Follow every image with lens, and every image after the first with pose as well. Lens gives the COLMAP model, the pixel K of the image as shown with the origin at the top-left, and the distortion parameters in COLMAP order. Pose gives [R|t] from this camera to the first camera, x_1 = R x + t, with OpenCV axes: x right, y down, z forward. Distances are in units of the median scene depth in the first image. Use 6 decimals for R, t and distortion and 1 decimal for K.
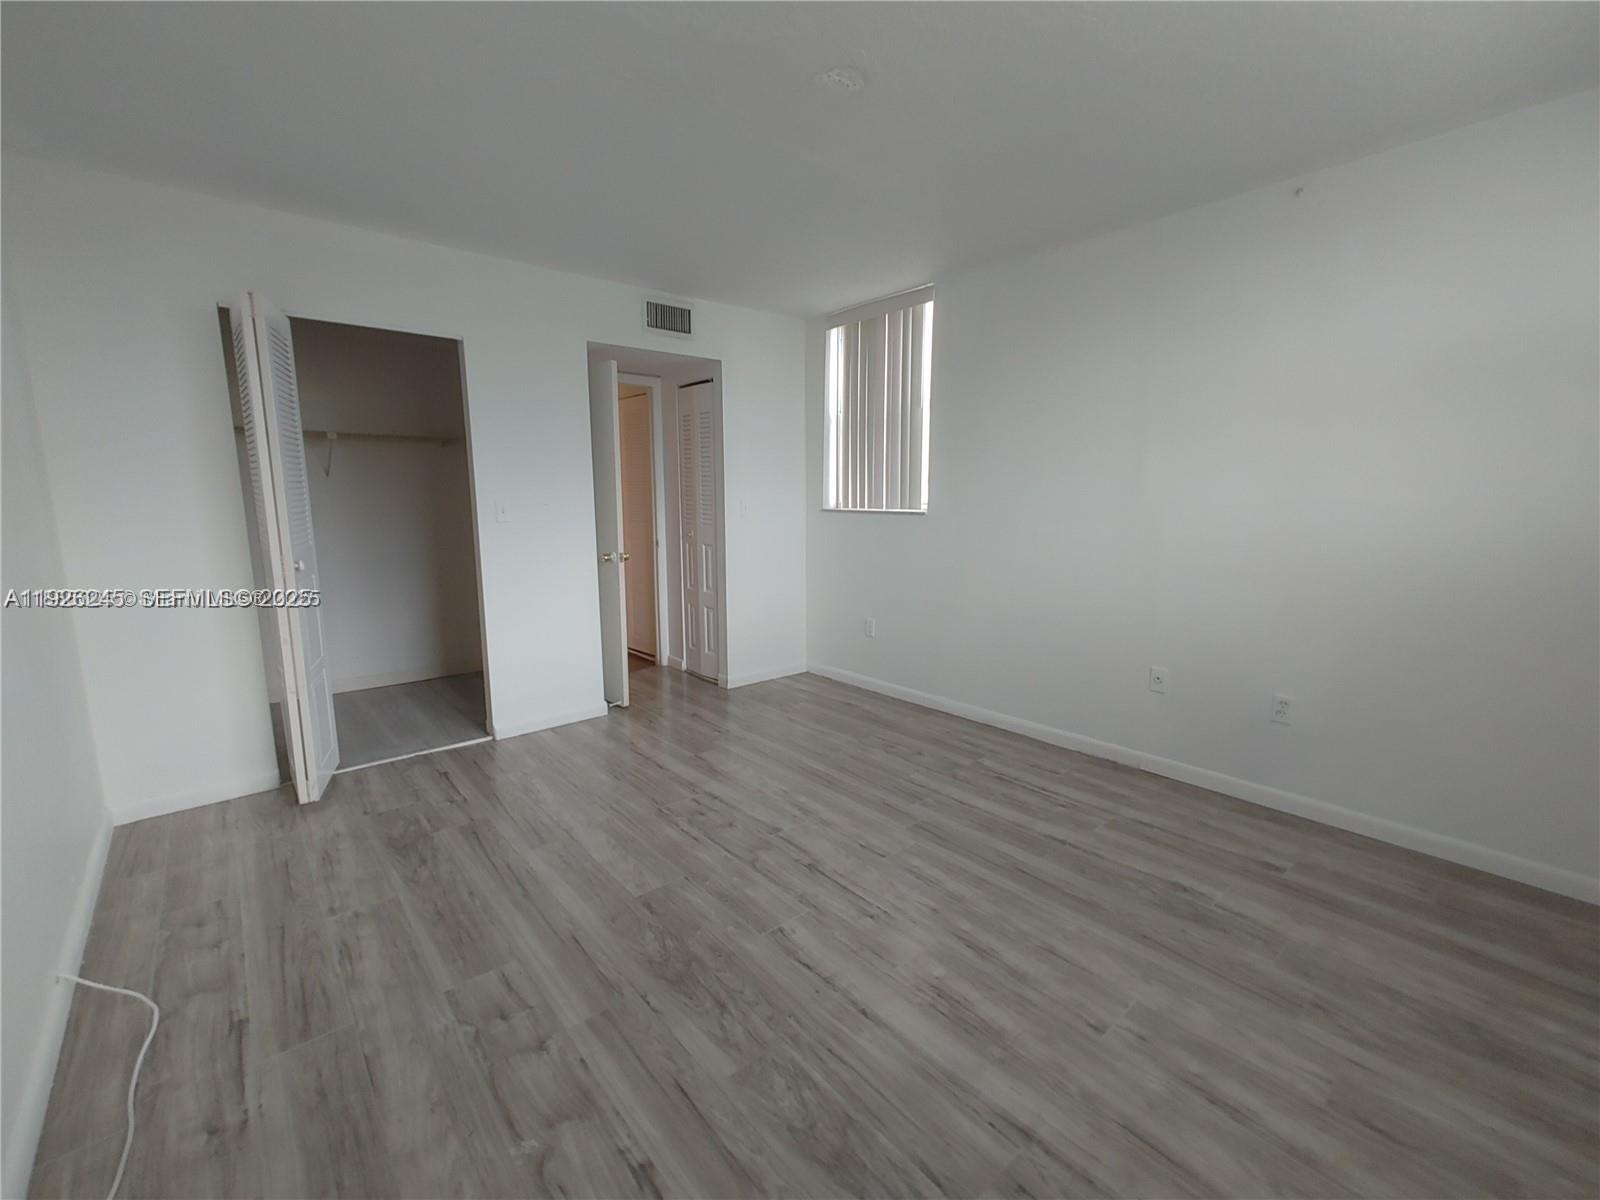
lens RADIAL K [[689.7, 0, 801.4], [0, 689.7, 600.8], [0, 0, 1]] dist [0.000318, 0.000181]
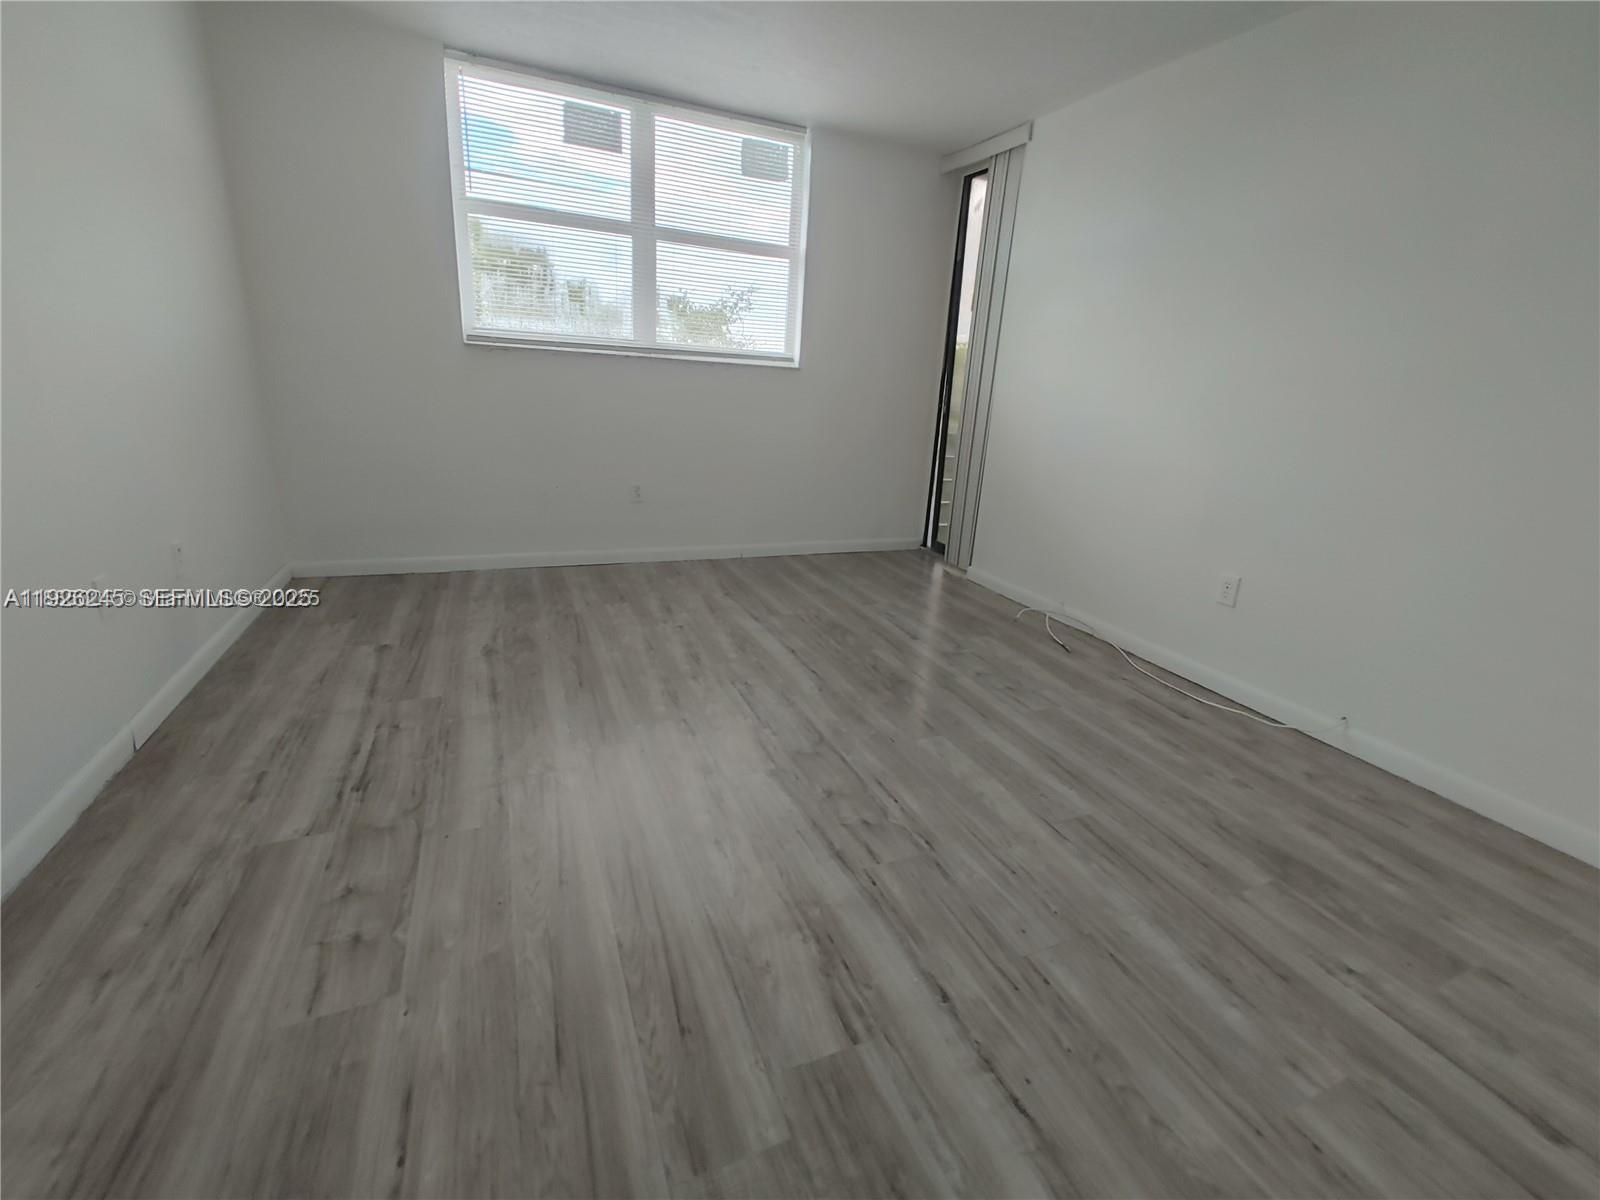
lens RADIAL K [[689.7, 0, 803.2], [0, 689.7, 596.9], [0, 0, 1]] dist [0.000318, 0.000181]
pose [[-0.951004, -0.148523, 0.271169, -0.276160], [-0.014481, 0.897496, 0.440785, -0.204279], [-0.308839, 0.415262, -0.855673, 1.763098]]
